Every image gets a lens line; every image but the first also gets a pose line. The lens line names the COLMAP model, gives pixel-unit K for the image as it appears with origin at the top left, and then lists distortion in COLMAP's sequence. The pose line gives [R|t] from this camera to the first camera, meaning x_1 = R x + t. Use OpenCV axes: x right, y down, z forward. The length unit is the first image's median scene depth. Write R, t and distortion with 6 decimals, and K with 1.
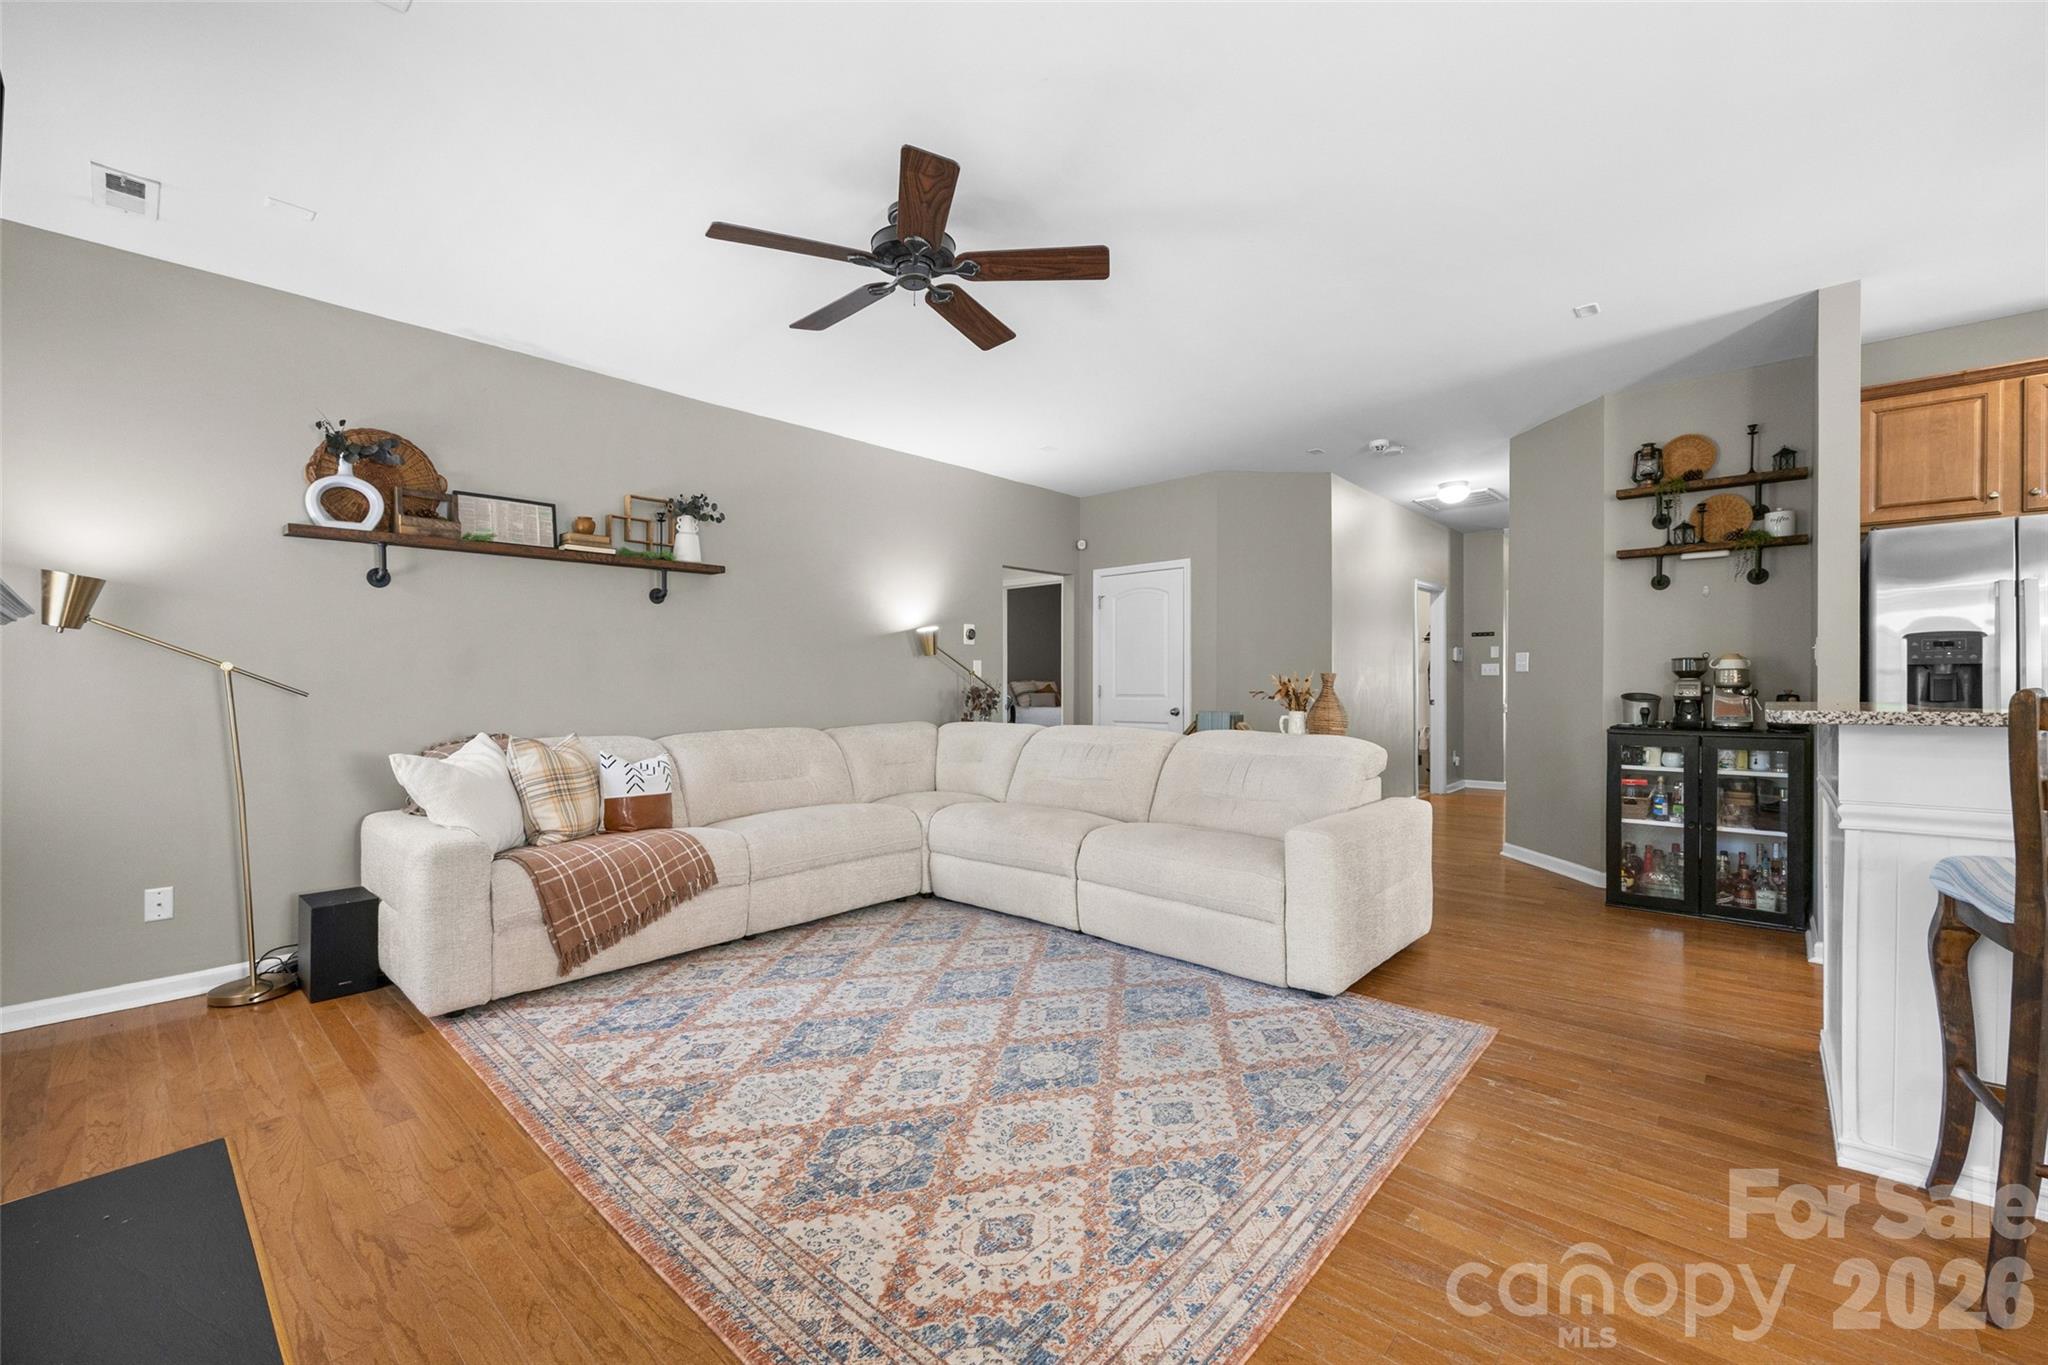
lens RADIAL K [[824.5, 0, 1019.3], [0, 824.5, 685.2], [0, 0, 1]] dist [-0.008116, 0.001309]
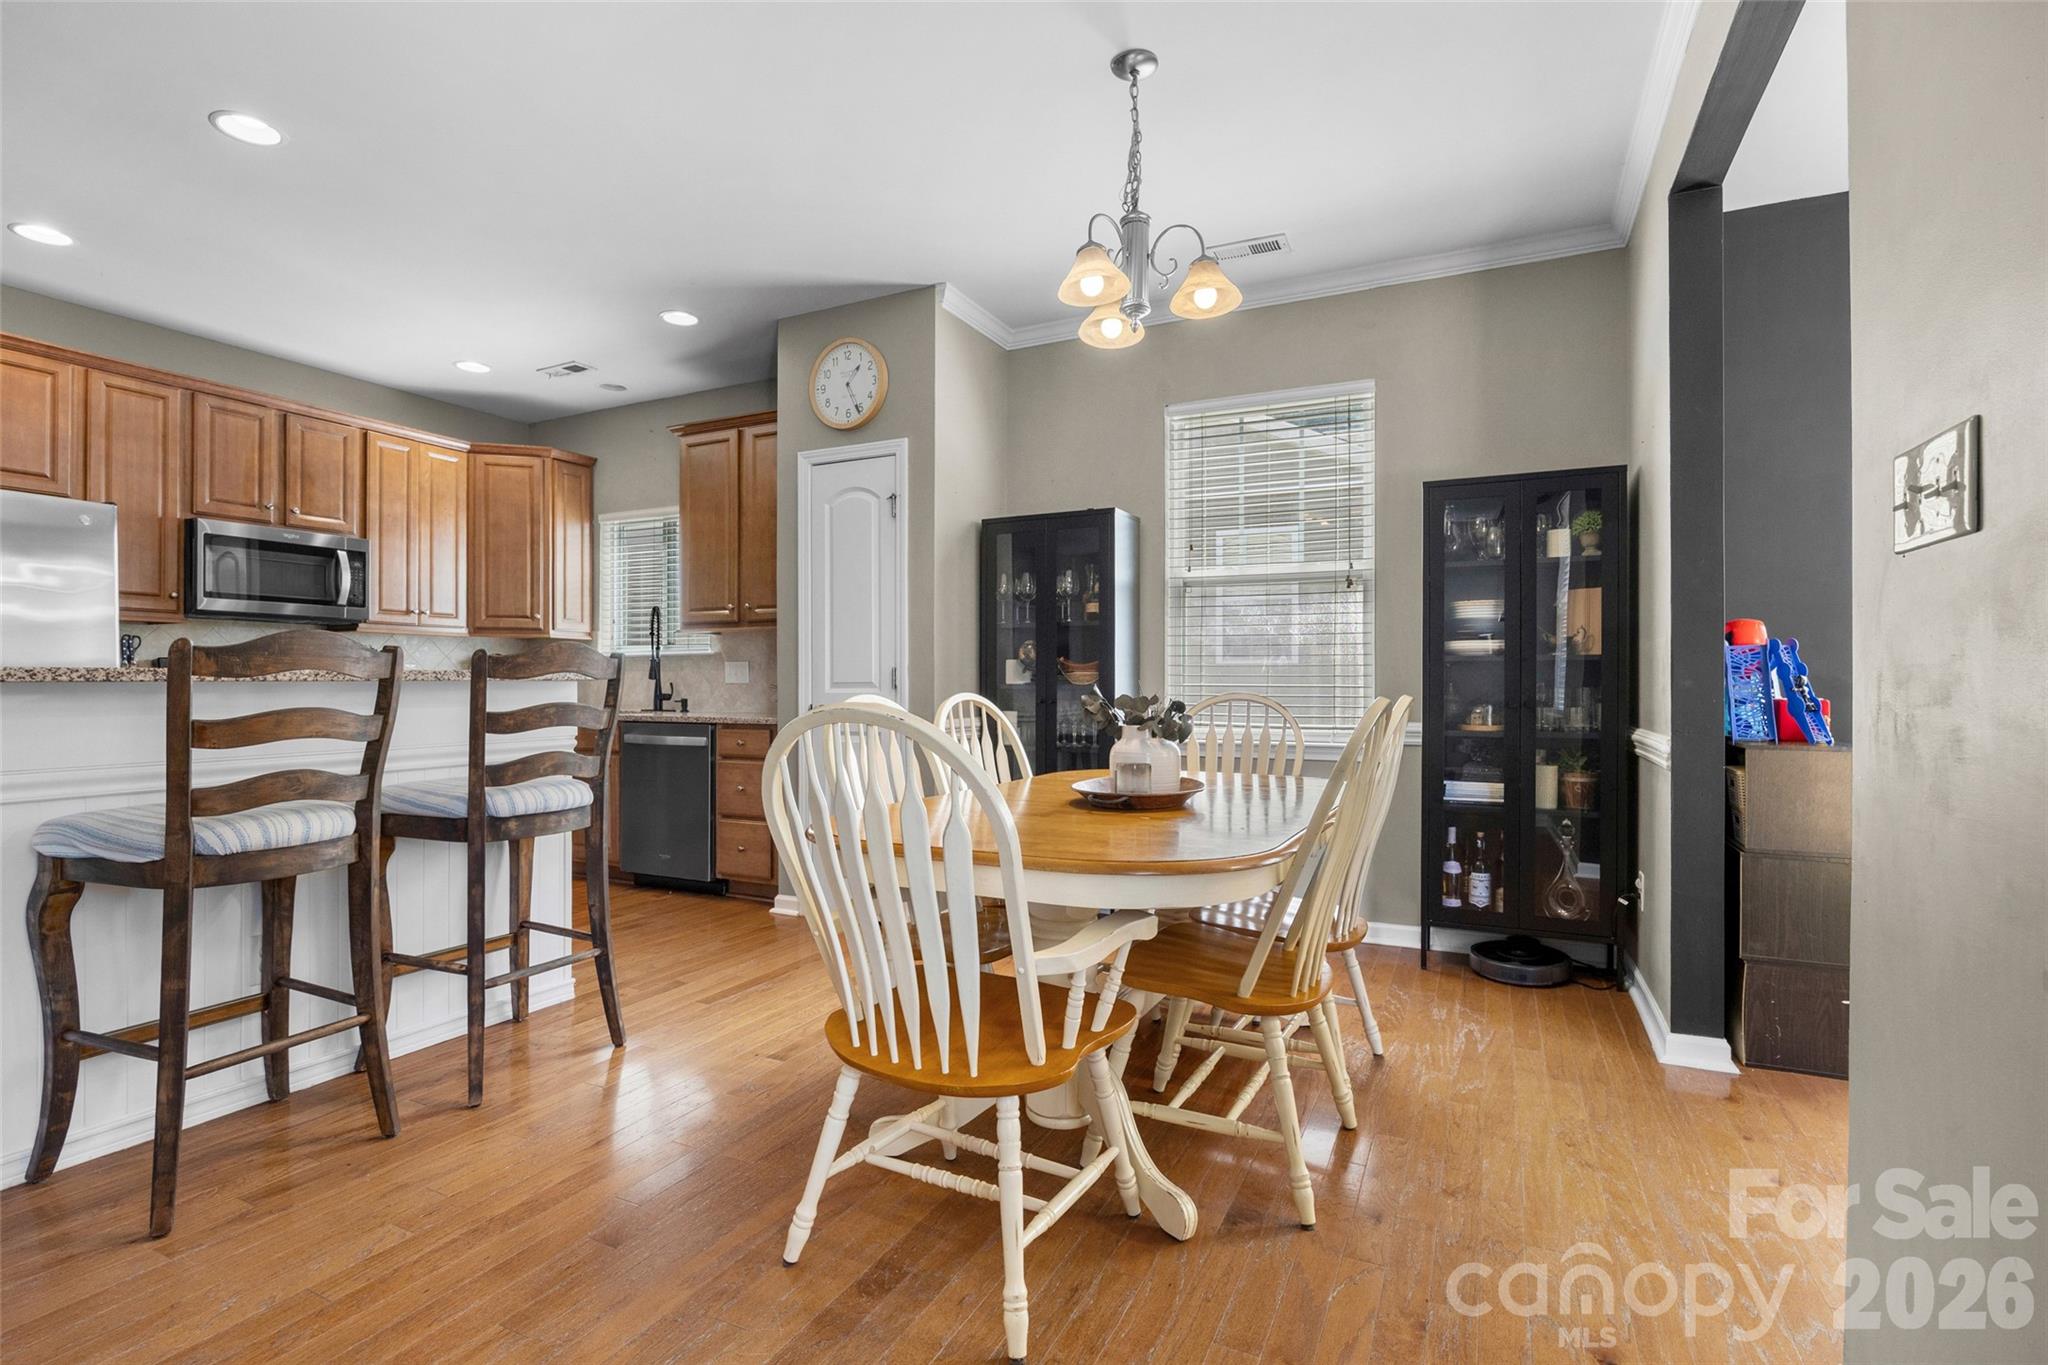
lens RADIAL K [[964.7, 0, 1013.8], [0, 964.7, 692.2], [0, 0, 1]] dist [-0.017026, 0.001682]
pose [[-0.272607, -0.002234, 0.962123, -0.124241], [0.006049, 0.999974, 0.004036, 0.032510], [-0.962106, 0.006920, -0.272586, 0.111480]]
